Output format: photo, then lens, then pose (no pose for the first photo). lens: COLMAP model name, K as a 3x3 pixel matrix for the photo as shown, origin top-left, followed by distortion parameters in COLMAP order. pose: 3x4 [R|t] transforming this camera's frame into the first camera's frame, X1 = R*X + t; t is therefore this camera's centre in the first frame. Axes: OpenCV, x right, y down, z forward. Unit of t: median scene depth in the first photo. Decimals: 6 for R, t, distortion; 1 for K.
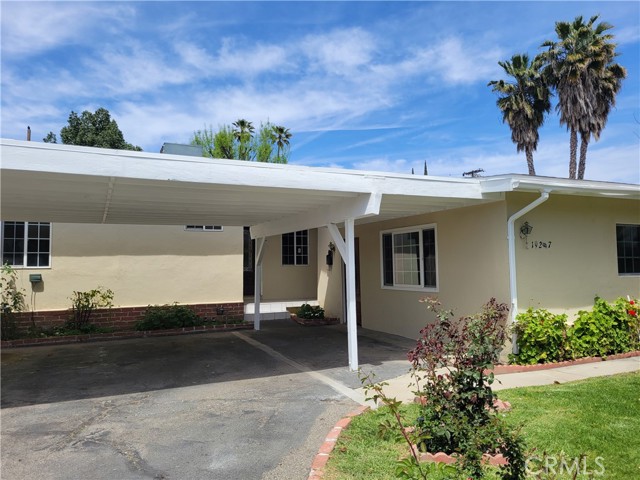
lens RADIAL K [[487.4, 0, 322.1], [0, 487.4, 235.6], [0, 0, 1]] dist [0.040138, -0.005699]
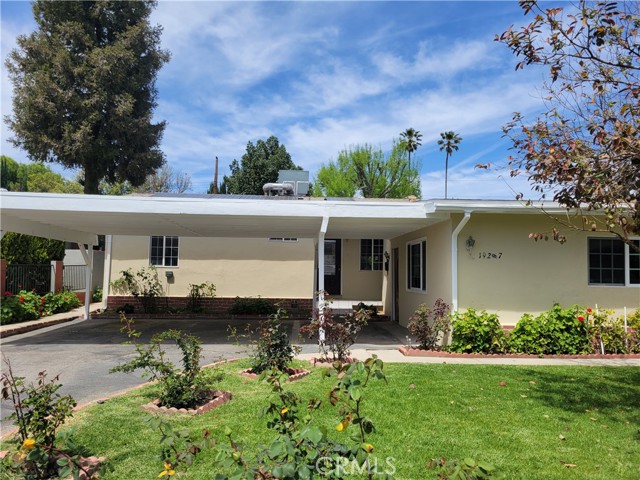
lens RADIAL K [[488.8, 0, 308.6], [0, 488.8, 240.8], [0, 0, 1]] dist [0.032623, -0.002002]
pose [[0.918694, -0.000429, -0.394971, 0.116851], [-0.001047, 0.999993, -0.003521, -0.002697], [0.394969, 0.003648, 0.918687, -0.055654]]
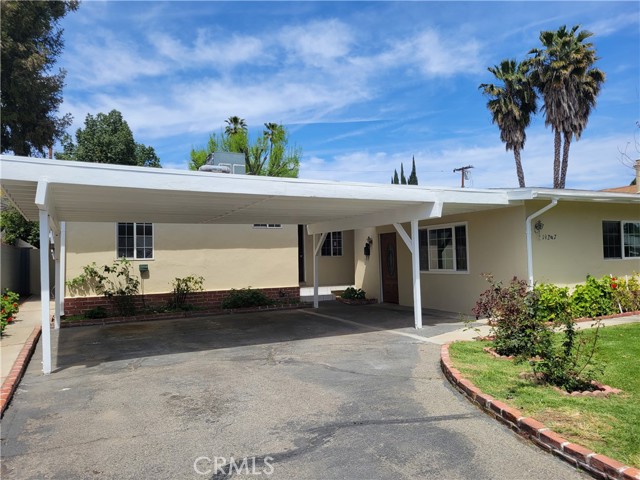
lens RADIAL K [[487.8, 0, 320.0], [0, 487.8, 240.0], [0, 0, 1]] dist [0.029821, -0.000691]
pose [[0.999473, -0.010407, 0.030757, -0.052606], [0.009740, 0.999716, 0.021755, -0.002113], [-0.030974, -0.021444, 0.999290, -0.077440]]
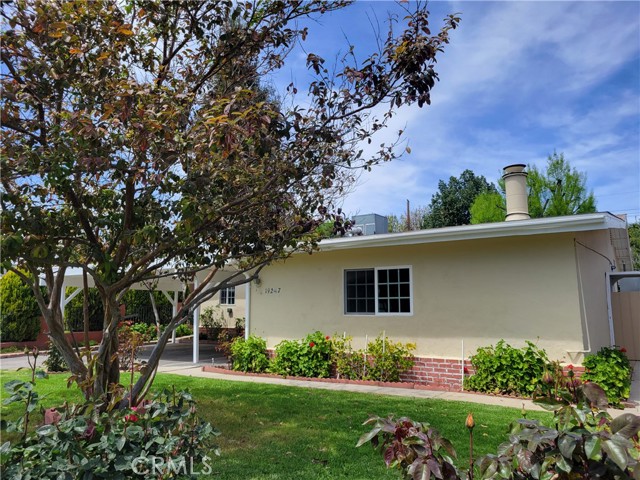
lens RADIAL K [[474.4, 0, 320.0], [0, 474.4, 240.0], [0, 0, 1]] dist [0.258035, 0.000921]
pose [[0.528023, -0.109207, -0.842179, 0.388230], [0.053063, 0.994002, -0.095625, 0.002837], [0.847571, 0.005804, 0.530651, 0.087091]]
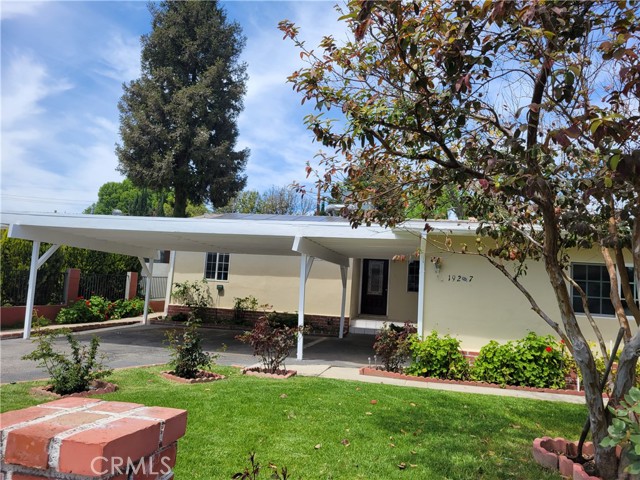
lens RADIAL K [[487.8, 0, 320.0], [0, 487.8, 240.0], [0, 0, 1]] dist [0.029821, -0.000691]
pose [[0.792453, -0.004401, -0.609917, 0.201430], [-0.027730, 0.998680, -0.043235, -0.002828], [0.609302, 0.051175, 0.791285, -0.022796]]
